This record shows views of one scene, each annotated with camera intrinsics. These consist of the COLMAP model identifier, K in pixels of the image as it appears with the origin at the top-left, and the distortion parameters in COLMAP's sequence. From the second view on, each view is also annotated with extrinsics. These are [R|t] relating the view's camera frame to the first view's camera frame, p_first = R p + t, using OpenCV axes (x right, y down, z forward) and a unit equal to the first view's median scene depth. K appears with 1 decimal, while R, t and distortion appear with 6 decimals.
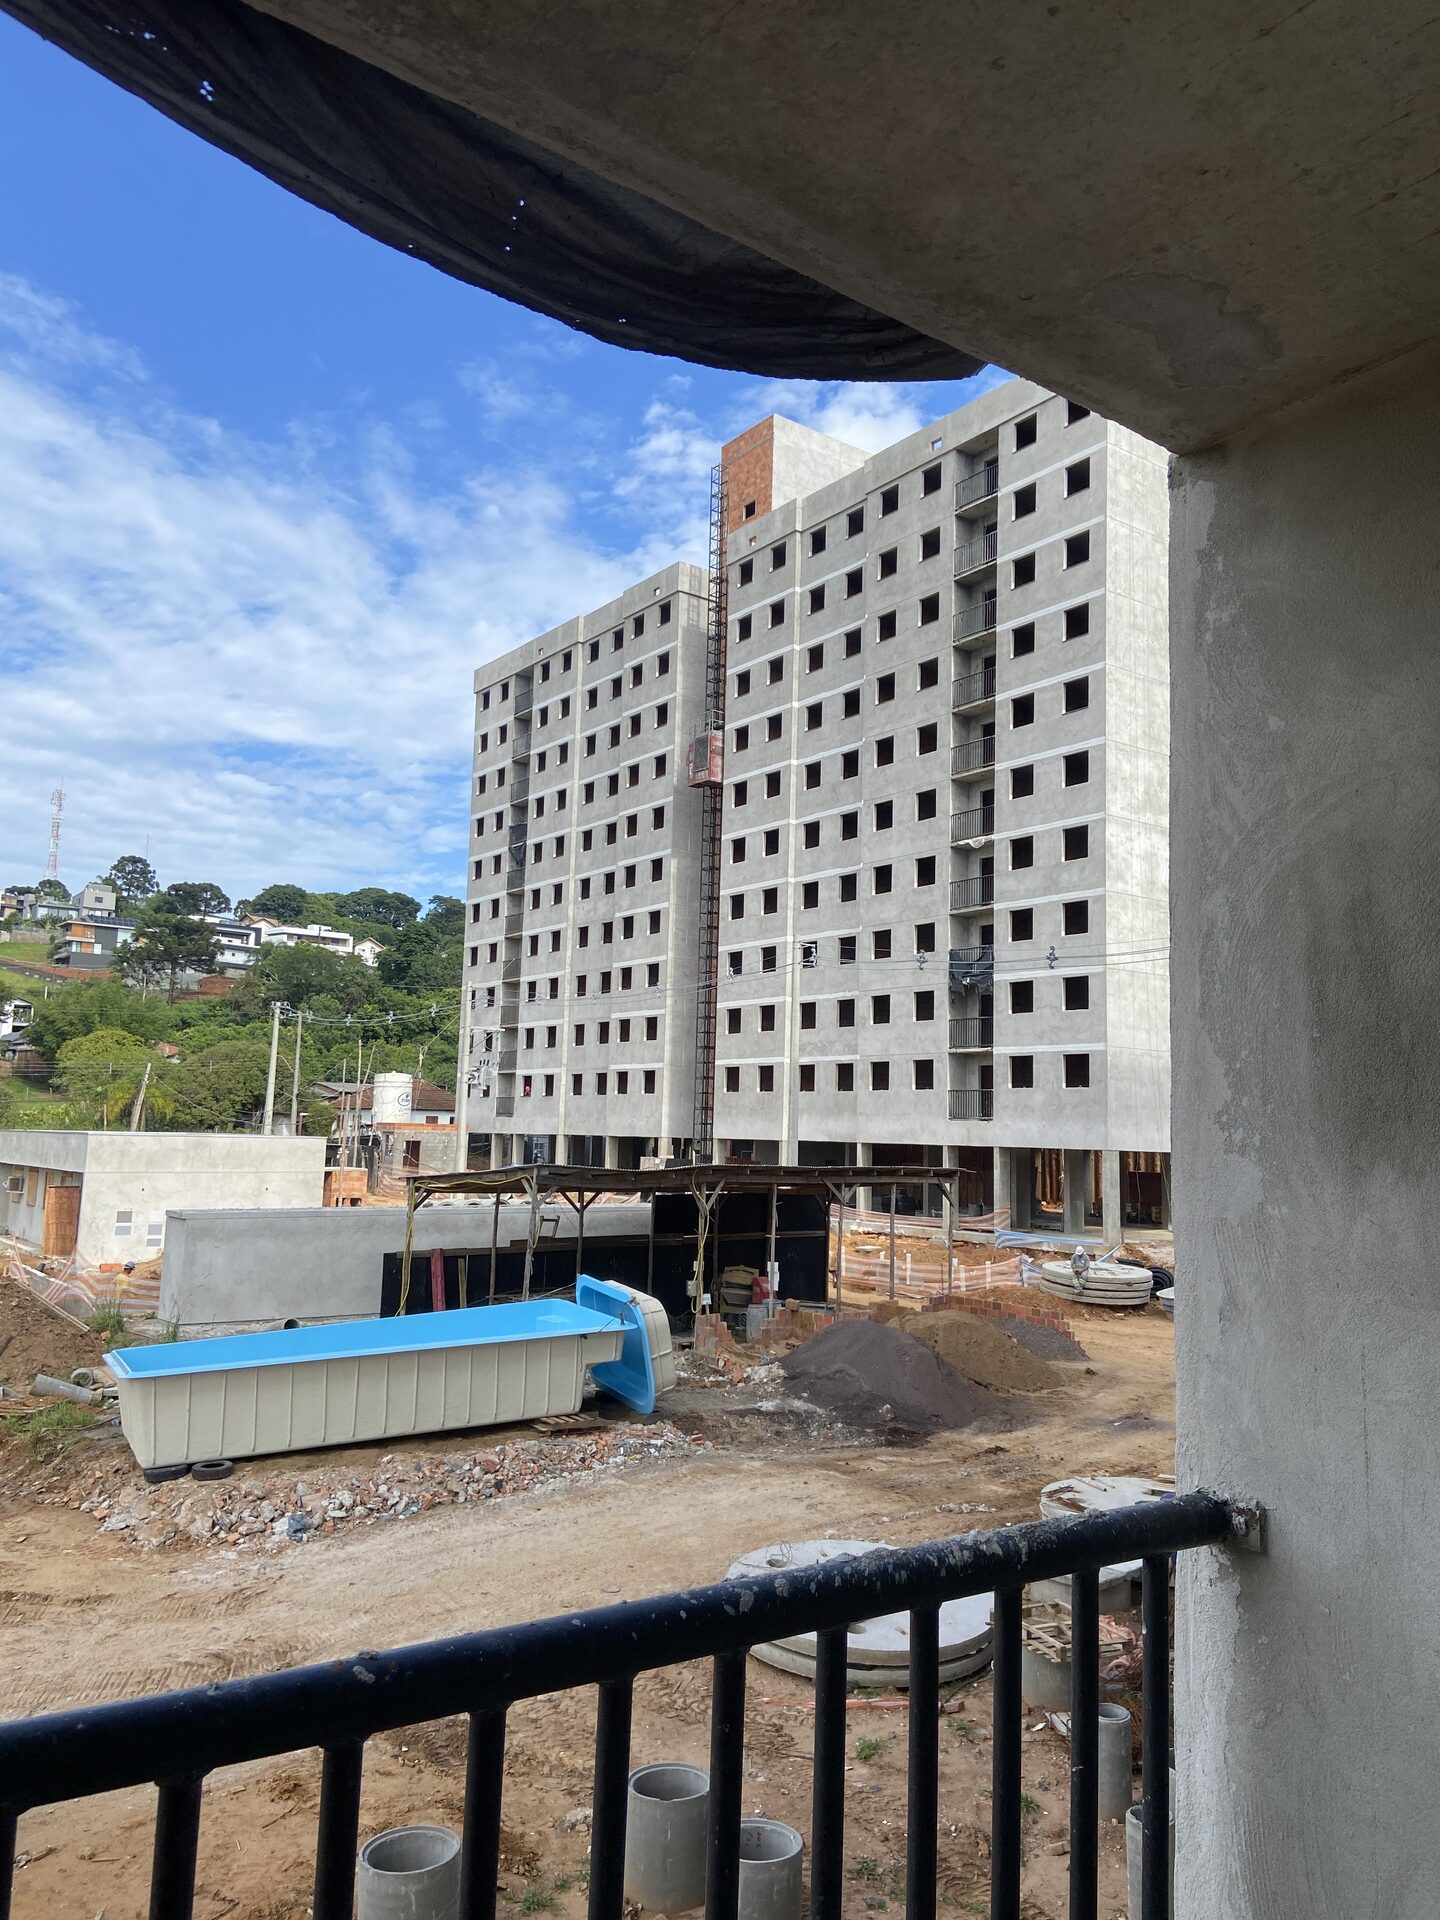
lens RADIAL K [[1438.8, 0, 746.9], [0, 1438.8, 952.4], [0, 0, 1]] dist [0.082448, -0.022009]
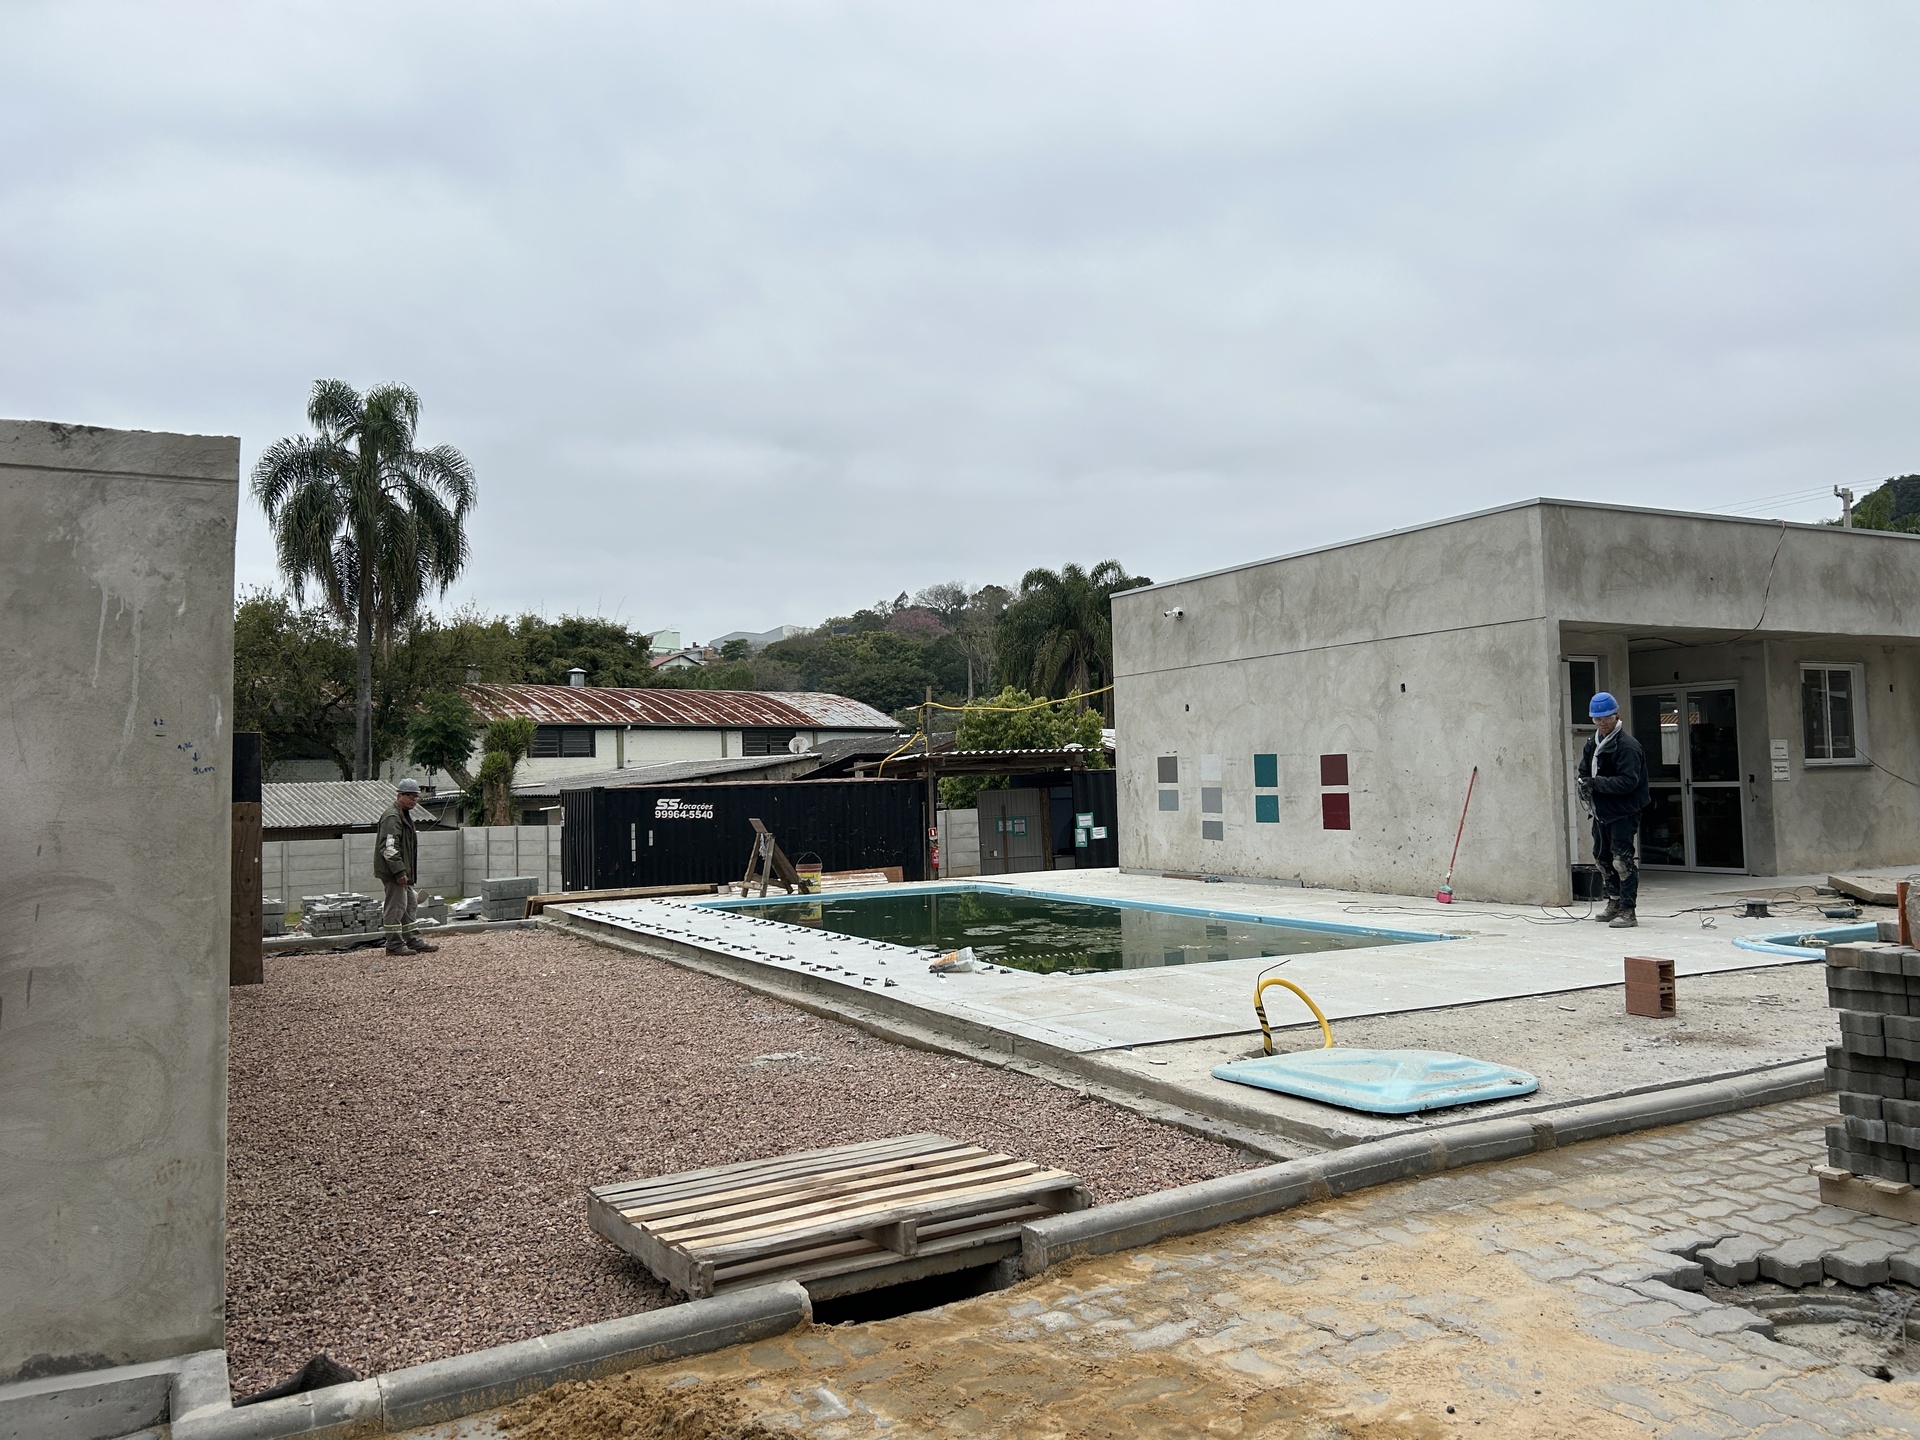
lens RADIAL K [[1452.4, 0, 952.9], [0, 1452.4, 699.8], [0, 0, 1]] dist [0.045473, -0.065624]
pose [[-0.156783, -0.077943, -0.984553, 0.010207], [0.148524, 0.983683, -0.101525, 0.147119], [0.976401, -0.162148, -0.142649, 0.757399]]
